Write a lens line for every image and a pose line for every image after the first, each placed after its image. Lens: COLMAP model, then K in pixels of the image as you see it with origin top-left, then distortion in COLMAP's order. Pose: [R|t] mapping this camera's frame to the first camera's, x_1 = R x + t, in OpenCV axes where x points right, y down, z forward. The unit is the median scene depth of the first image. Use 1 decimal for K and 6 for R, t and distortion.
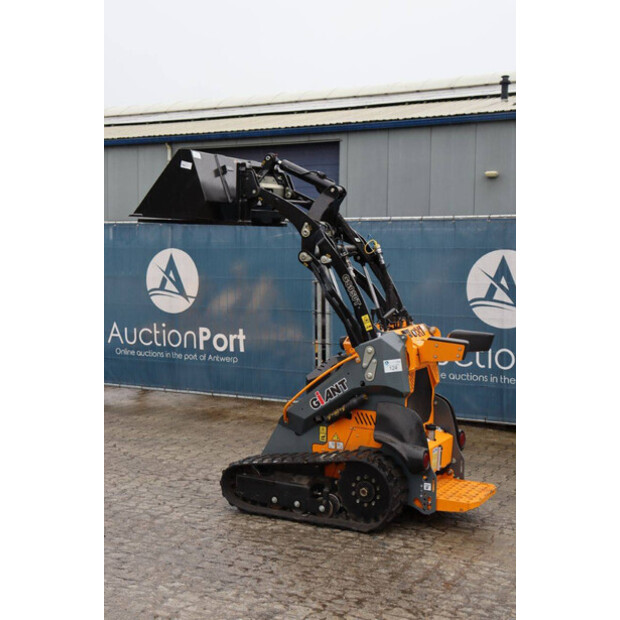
lens RADIAL K [[920.7, 0, 310.0], [0, 920.7, 310.0], [0, 0, 1]] dist [0.017056, 1.137562]
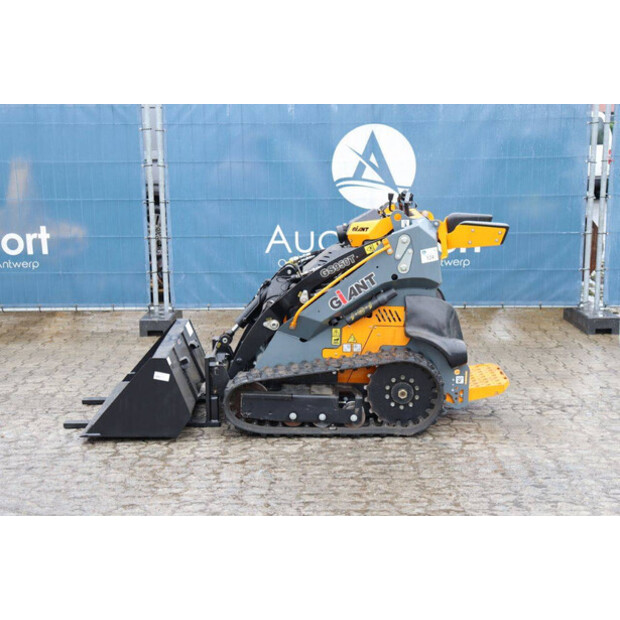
lens RADIAL K [[998.1, 0, 310.0], [0, 998.1, 310.0], [0, 0, 1]] dist [0.152943, 0.118936]
pose [[0.882600, -0.086598, 0.462081, -0.453903], [0.030446, 0.991354, 0.127633, -0.015109], [-0.469139, -0.098580, 0.877605, 0.167543]]
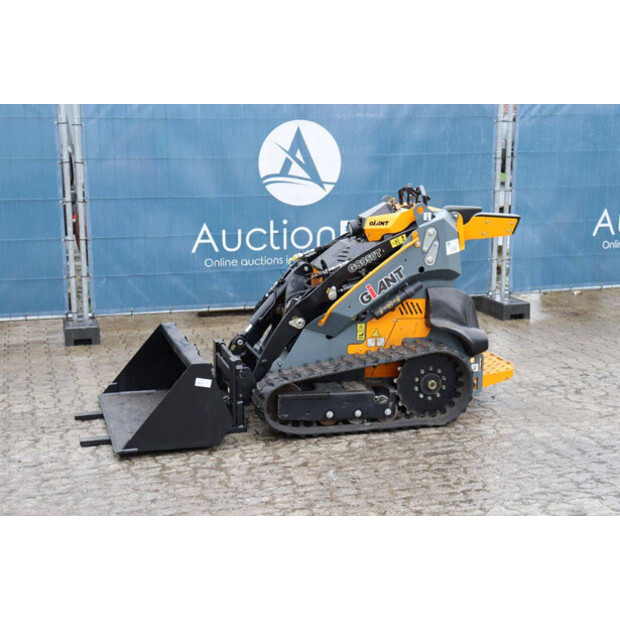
lens RADIAL K [[998.1, 0, 310.0], [0, 998.1, 310.0], [0, 0, 1]] dist [0.152943, 0.118936]
pose [[0.721921, -0.124573, 0.680670, -0.674414], [0.041660, 0.989702, 0.136946, -0.019770], [-0.690720, -0.070507, 0.719676, 0.346016]]
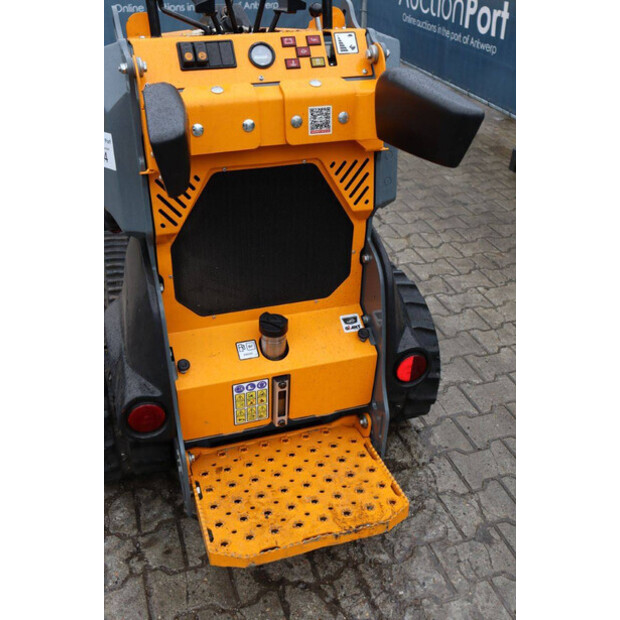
lens RADIAL K [[654.1, 0, 301.1], [0, 654.1, 310.8], [0, 0, 1]] dist [-0.042568, 0.008780]
pose [[0.713211, 0.390632, -0.582011, 0.290514], [-0.069617, 0.865688, 0.495719, -0.011428], [0.697484, -0.313034, 0.644613, 0.830088]]
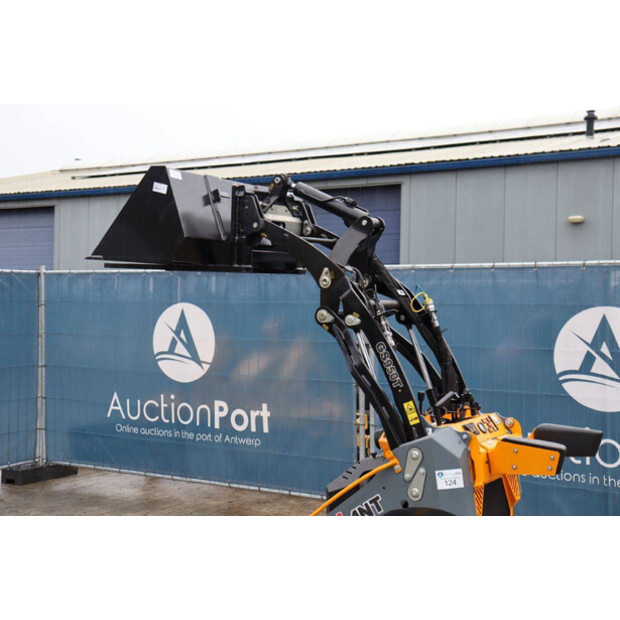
lens RADIAL K [[957.5, 0, 306.0], [0, 957.5, 307.7], [0, 0, 1]] dist [0.132010, 0.073245]
pose [[0.997264, 0.004594, -0.073786, 0.034869], [-0.009098, 0.998107, -0.060822, -0.019509], [0.073367, 0.061327, 0.995418, 0.269076]]
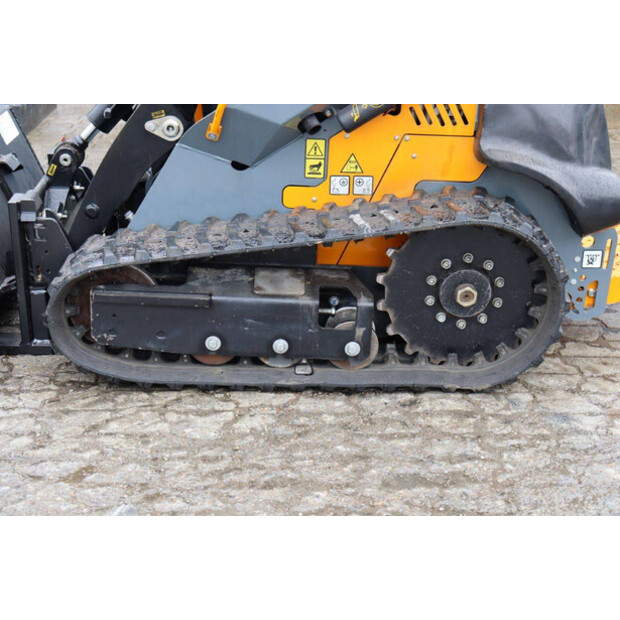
lens RADIAL K [[1057.4, 0, 310.0], [0, 1057.4, 310.0], [0, 0, 1]] dist [0.180567, 0.125692]
pose [[0.873900, -0.165253, 0.457155, -0.201292], [0.011505, 0.947210, 0.320406, 0.052579], [-0.485970, -0.274744, 0.829668, 0.619067]]
